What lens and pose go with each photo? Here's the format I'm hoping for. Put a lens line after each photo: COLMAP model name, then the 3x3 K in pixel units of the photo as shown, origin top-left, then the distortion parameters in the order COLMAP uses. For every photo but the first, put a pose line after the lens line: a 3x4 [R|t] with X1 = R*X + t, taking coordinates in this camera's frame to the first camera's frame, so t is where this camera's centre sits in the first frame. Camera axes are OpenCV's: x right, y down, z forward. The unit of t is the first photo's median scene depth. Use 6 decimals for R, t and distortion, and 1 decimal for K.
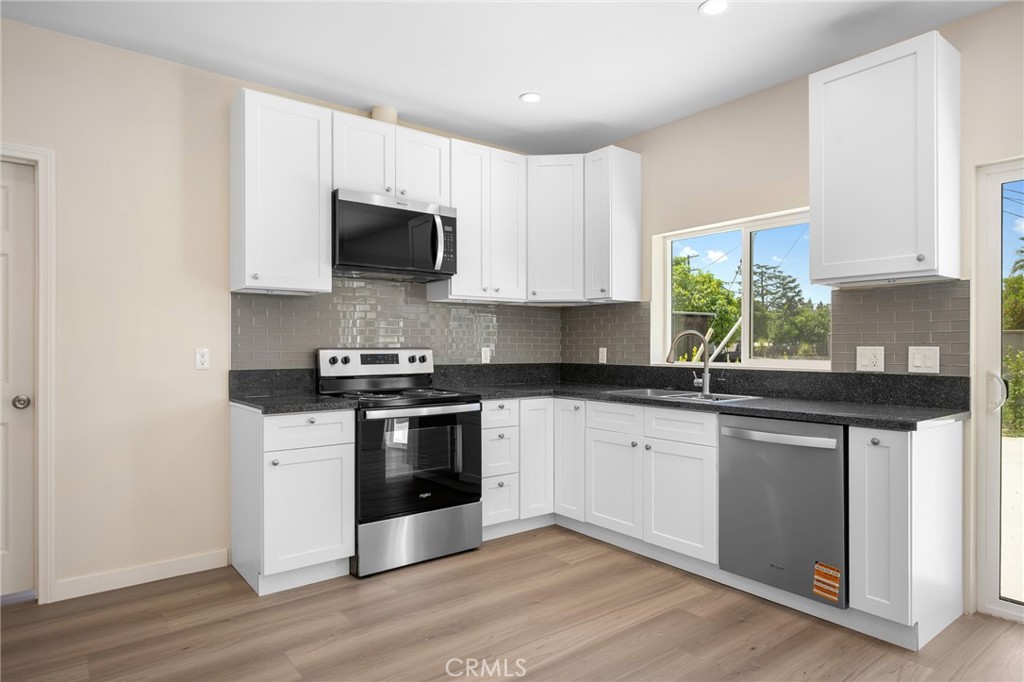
lens RADIAL K [[599.1, 0, 511.0], [0, 599.1, 344.1], [0, 0, 1]] dist [0.004450, -0.000126]
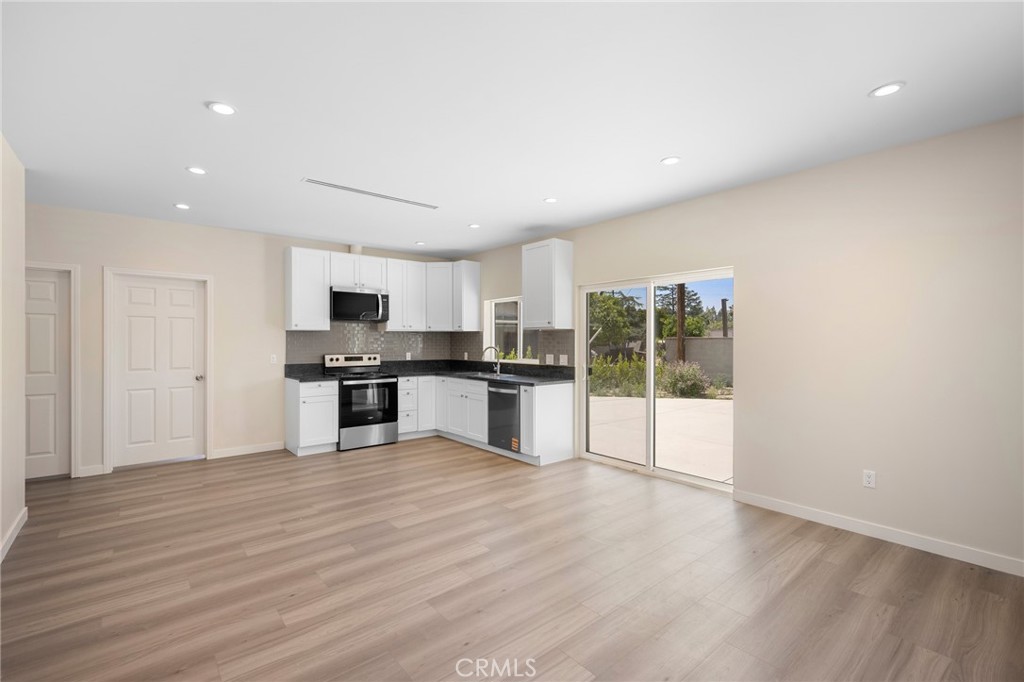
lens RADIAL K [[455.5, 0, 513.5], [0, 455.5, 340.1], [0, 0, 1]] dist [-0.003312, -0.000335]
pose [[0.999184, 0.000639, 0.040387, 0.318728], [-0.000693, 0.999999, 0.001338, -0.049120], [-0.040387, -0.001364, 0.999183, -0.739039]]
